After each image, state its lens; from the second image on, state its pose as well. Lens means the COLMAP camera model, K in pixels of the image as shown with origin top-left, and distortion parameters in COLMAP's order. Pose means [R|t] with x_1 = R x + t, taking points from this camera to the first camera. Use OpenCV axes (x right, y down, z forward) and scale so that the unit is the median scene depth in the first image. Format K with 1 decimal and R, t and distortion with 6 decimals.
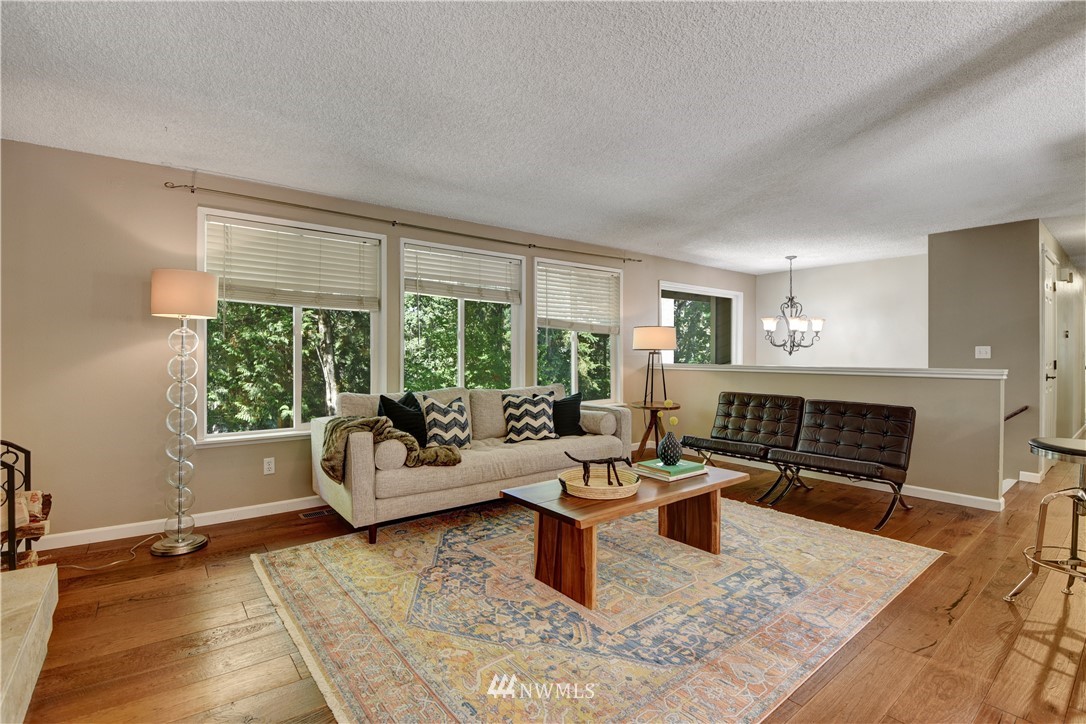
lens RADIAL K [[504.8, 0, 544.1], [0, 504.8, 354.8], [0, 0, 1]] dist [-0.005663, -0.000839]
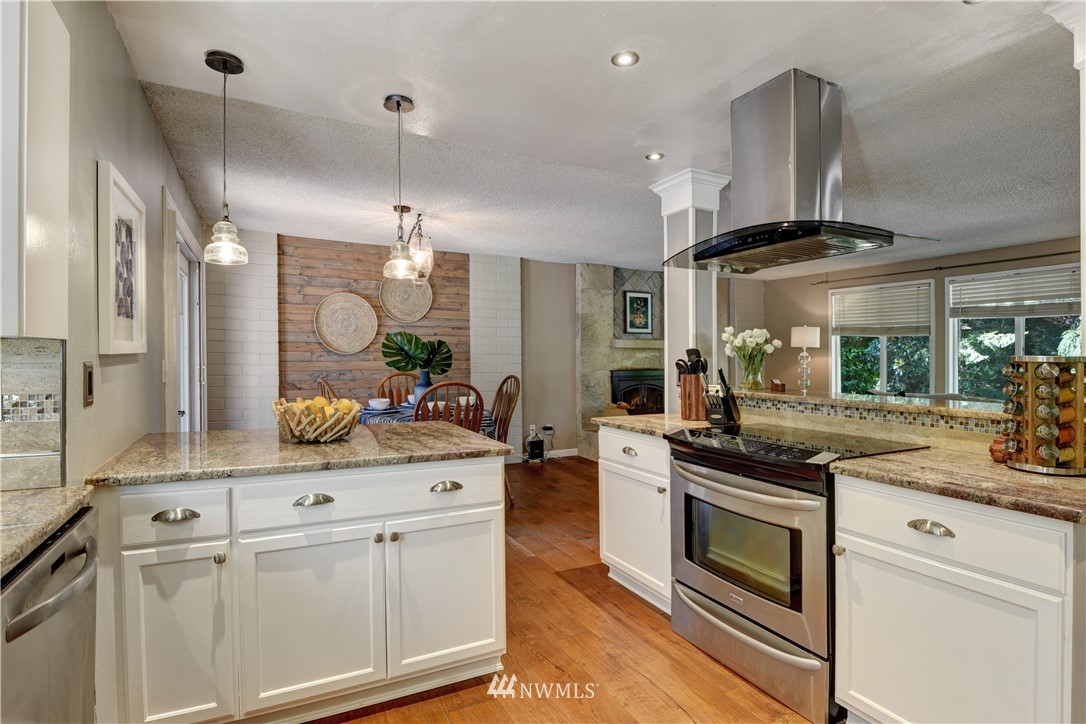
lens RADIAL K [[545.0, 0, 539.9], [0, 545.0, 361.4], [0, 0, 1]] dist [-0.014304, -0.001164]
pose [[-0.188828, 0.012316, -0.981933, 1.555798], [0.000208, 0.999922, 0.012502, -0.039034], [0.982010, 0.002156, -0.188816, 0.274564]]
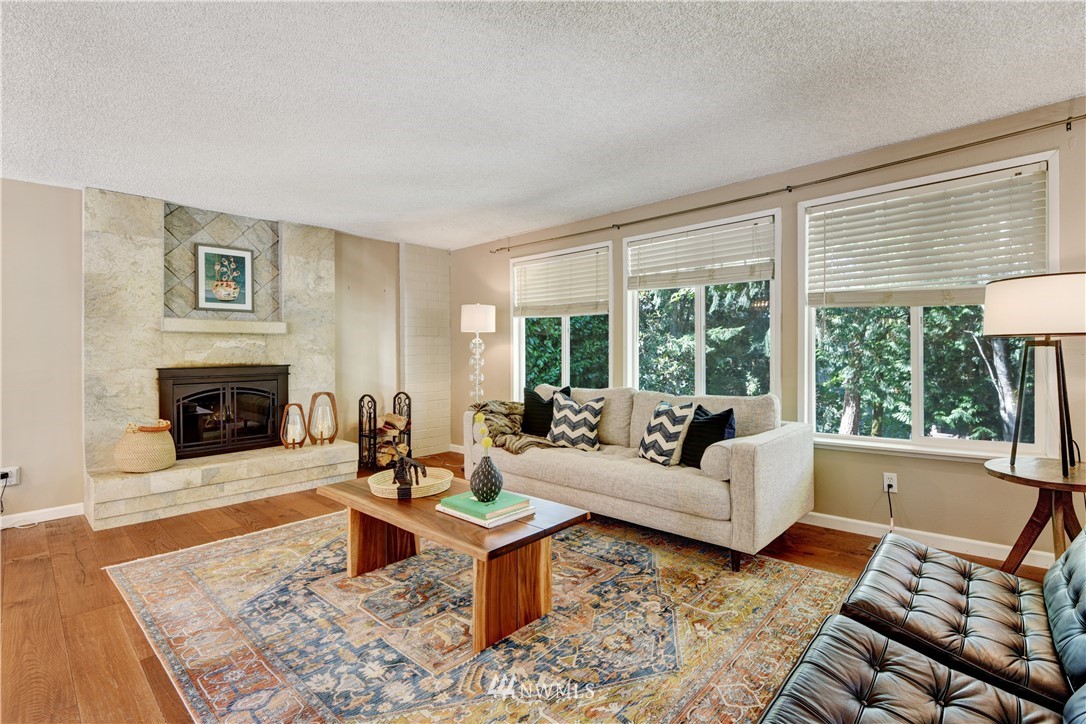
lens RADIAL K [[504.8, 0, 550.3], [0, 504.8, 370.4], [0, 0, 1]] dist [-0.005663, -0.000839]
pose [[0.159611, 0.031986, -0.986662, 0.841449], [0.014198, 0.999297, 0.034693, -0.004557], [0.987078, -0.019546, 0.159045, 0.825563]]
